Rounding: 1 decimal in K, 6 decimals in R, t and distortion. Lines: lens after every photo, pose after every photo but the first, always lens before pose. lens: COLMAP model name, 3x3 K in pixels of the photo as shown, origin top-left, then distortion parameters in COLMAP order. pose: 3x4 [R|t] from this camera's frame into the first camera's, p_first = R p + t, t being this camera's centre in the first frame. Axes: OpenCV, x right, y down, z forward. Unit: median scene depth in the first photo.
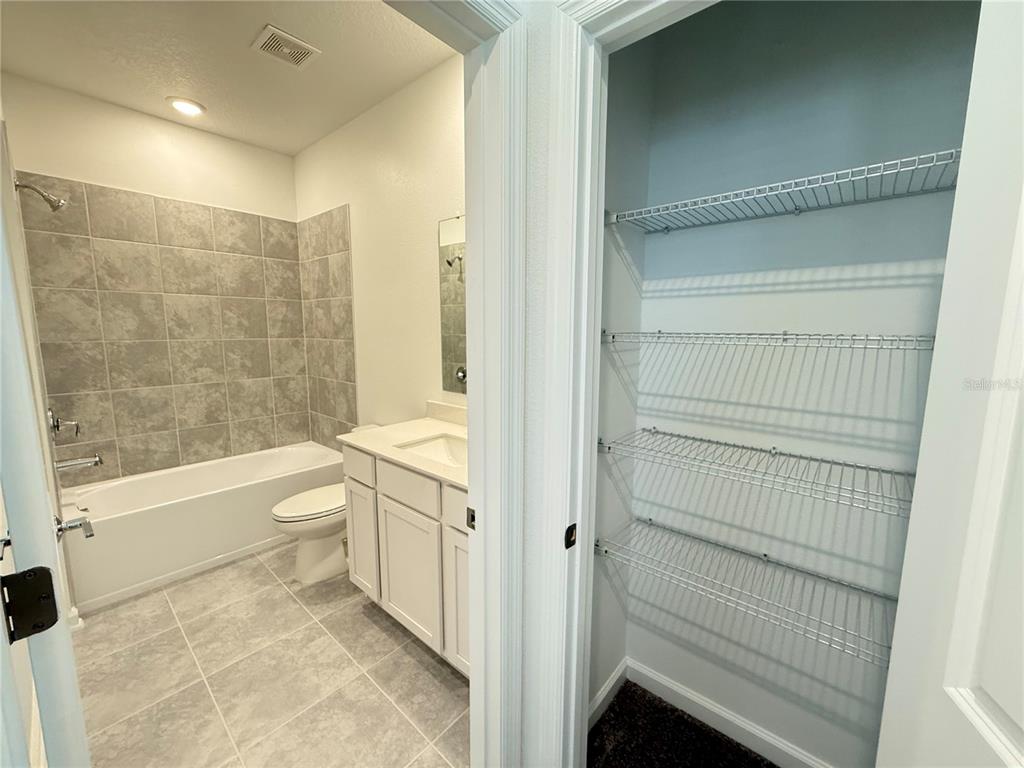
lens RADIAL K [[412.1, 0, 512.0], [0, 412.1, 382.8], [0, 0, 1]] dist [-0.001468, 0.000523]
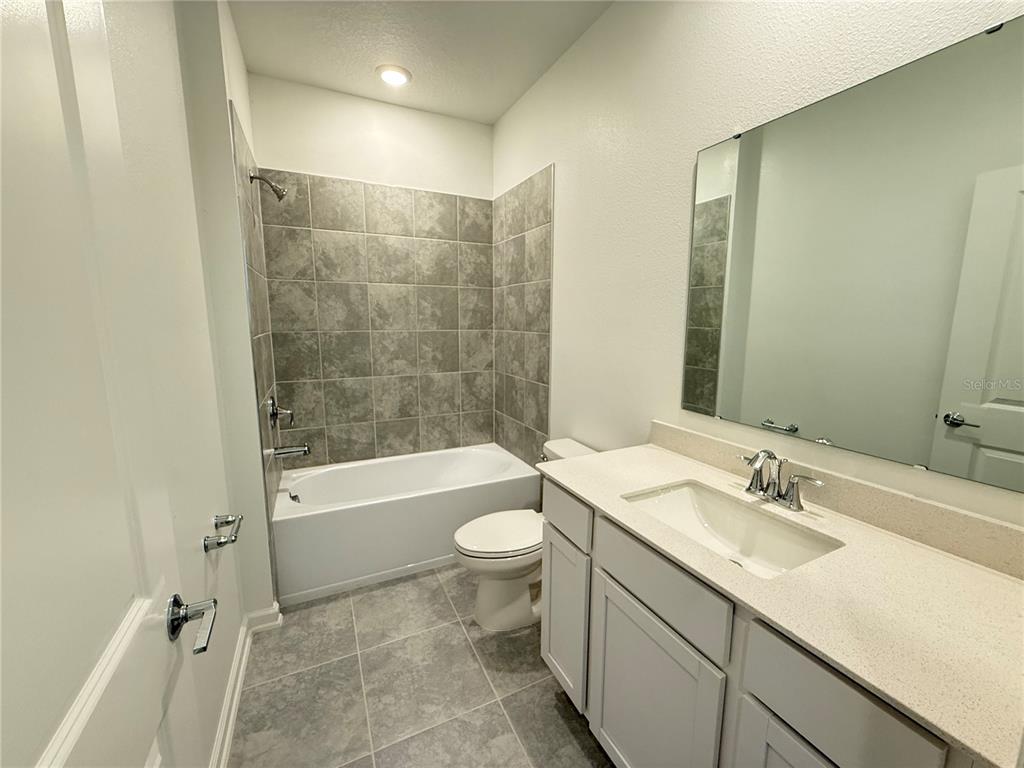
lens RADIAL K [[412.1, 0, 511.8], [0, 412.1, 383.0], [0, 0, 1]] dist [-0.001468, 0.000523]
pose [[0.921023, 0.057705, -0.385210, -0.152027], [-0.050194, 0.998303, 0.029535, -0.027892], [0.386260, -0.007867, 0.922356, 0.244927]]
